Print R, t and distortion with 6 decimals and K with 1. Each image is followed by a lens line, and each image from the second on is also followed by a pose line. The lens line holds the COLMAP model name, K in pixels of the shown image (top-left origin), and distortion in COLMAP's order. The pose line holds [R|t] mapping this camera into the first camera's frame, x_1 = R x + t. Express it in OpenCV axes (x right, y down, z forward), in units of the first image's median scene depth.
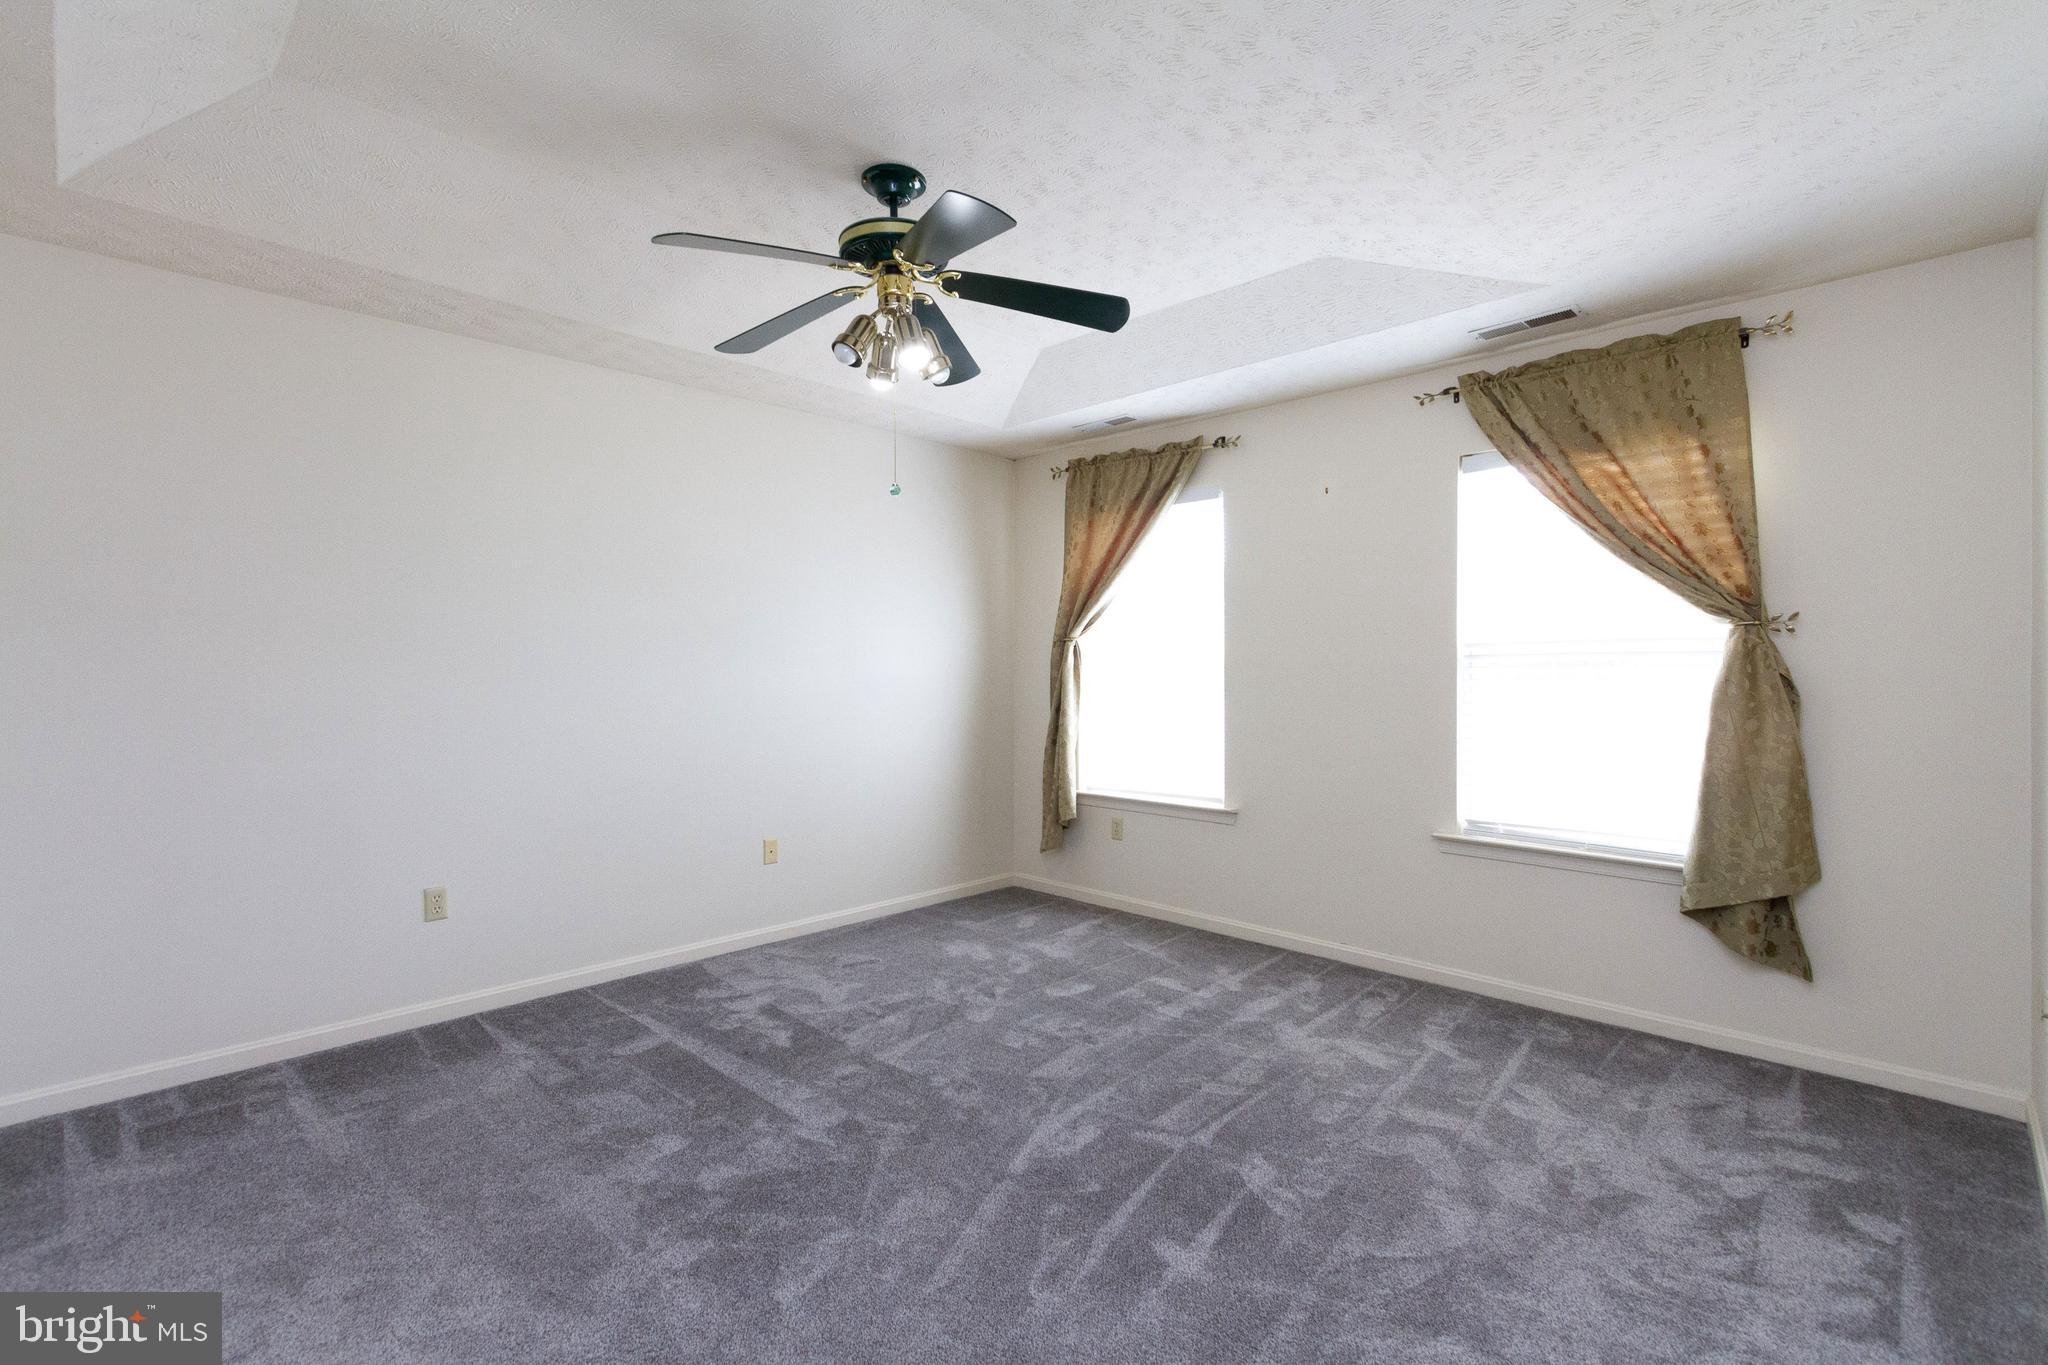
lens RADIAL K [[931.6, 0, 1026.9], [0, 931.6, 672.9], [0, 0, 1]] dist [0.009435, -0.003223]
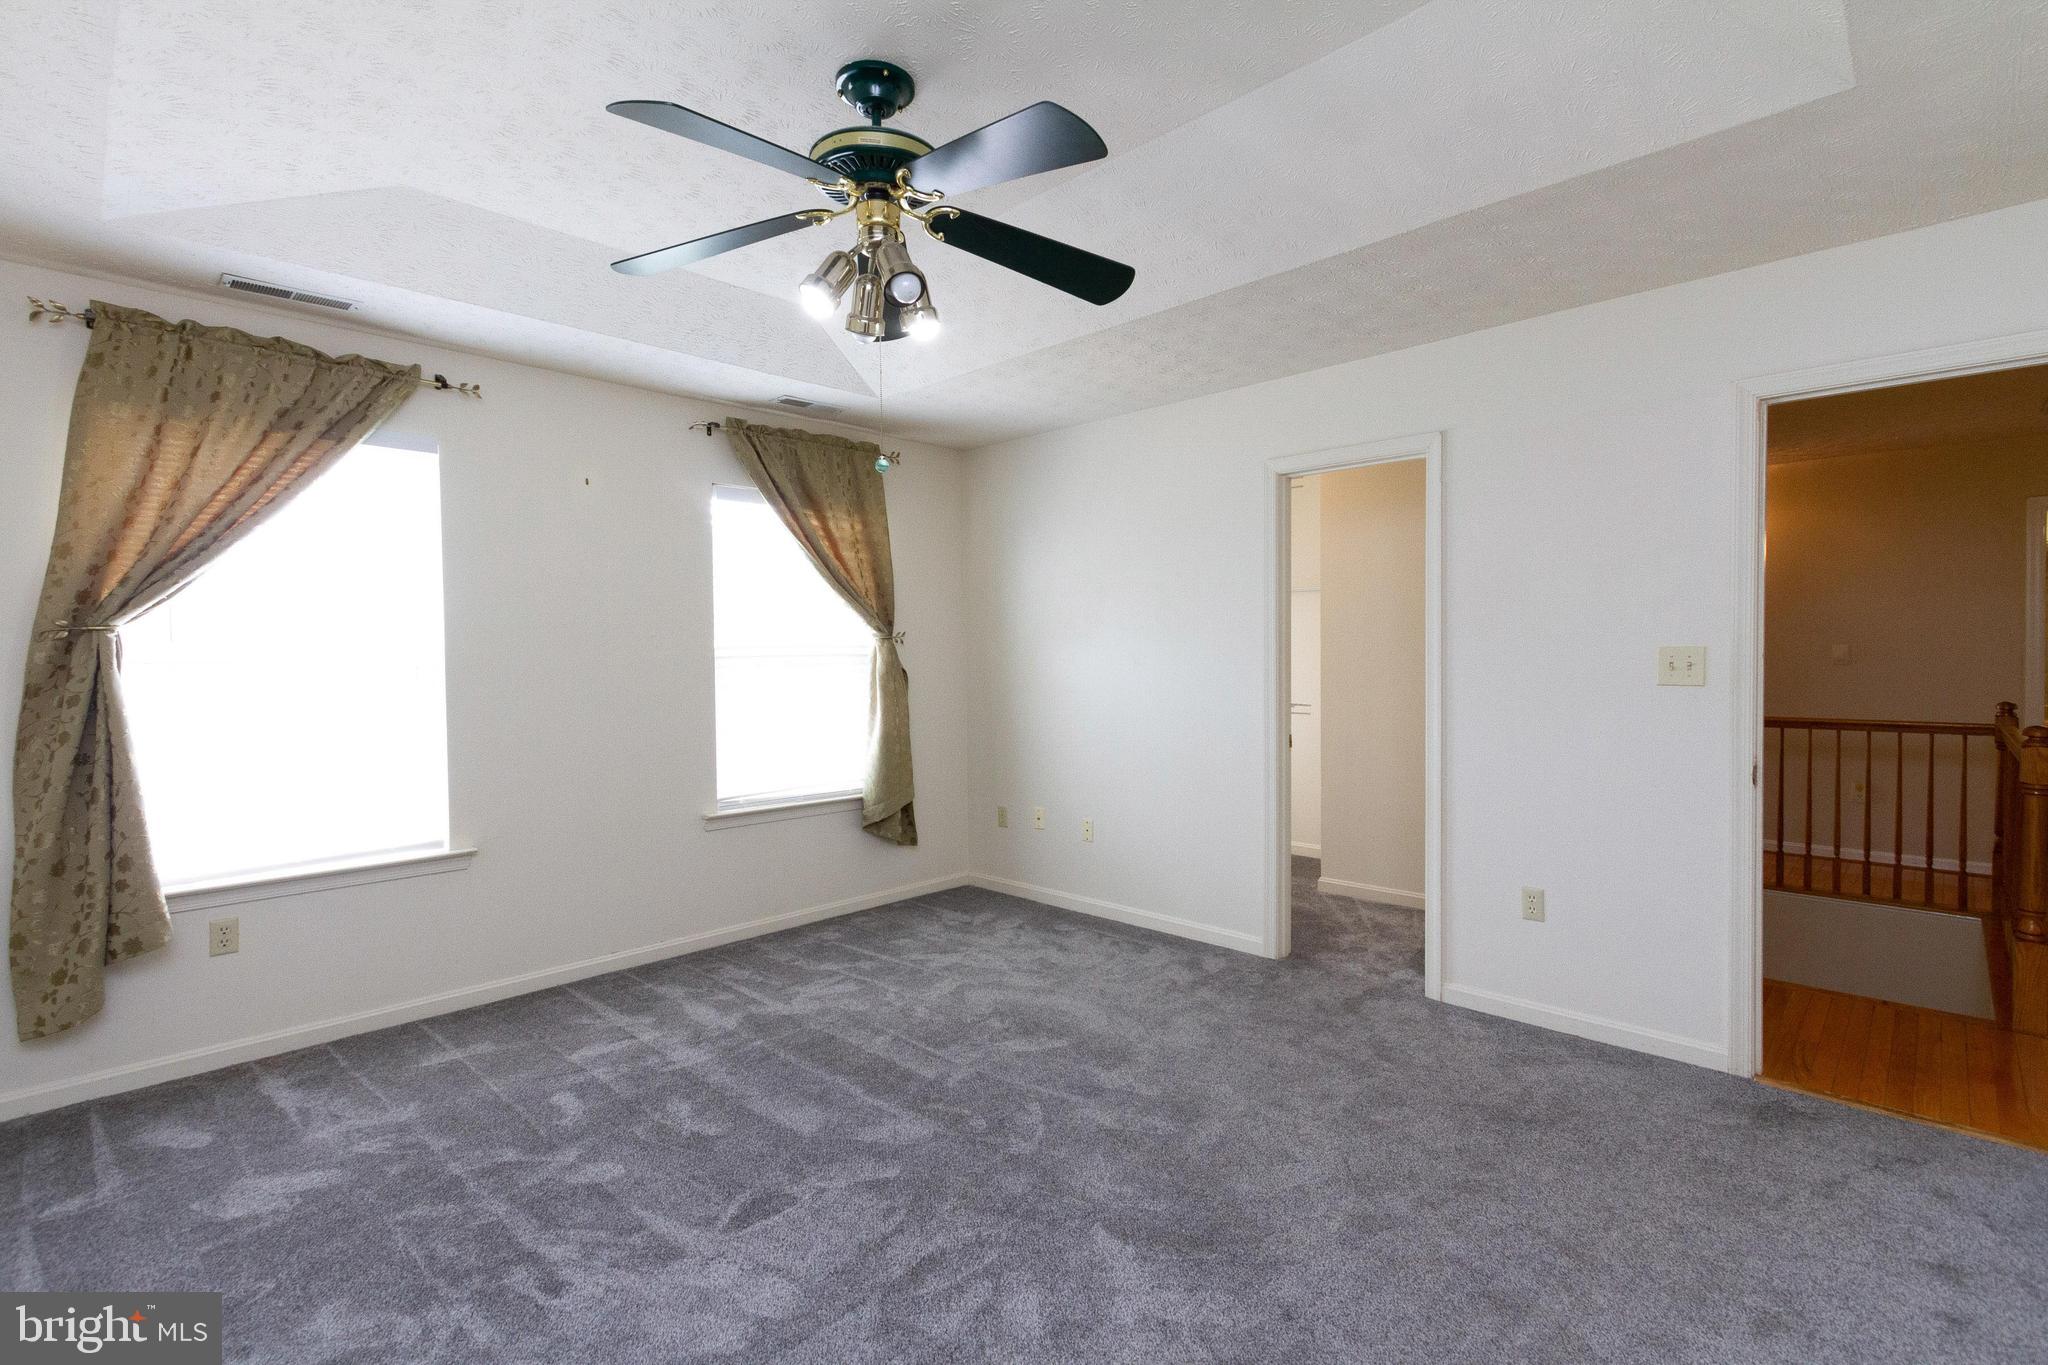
lens RADIAL K [[931.6, 0, 1026.9], [0, 931.6, 672.9], [0, 0, 1]] dist [0.009435, -0.003223]
pose [[0.008294, -0.025524, 0.999640, -0.711934], [0.012228, 0.999602, 0.025422, -0.024458], [-0.999891, 0.012012, 0.008603, 0.633035]]
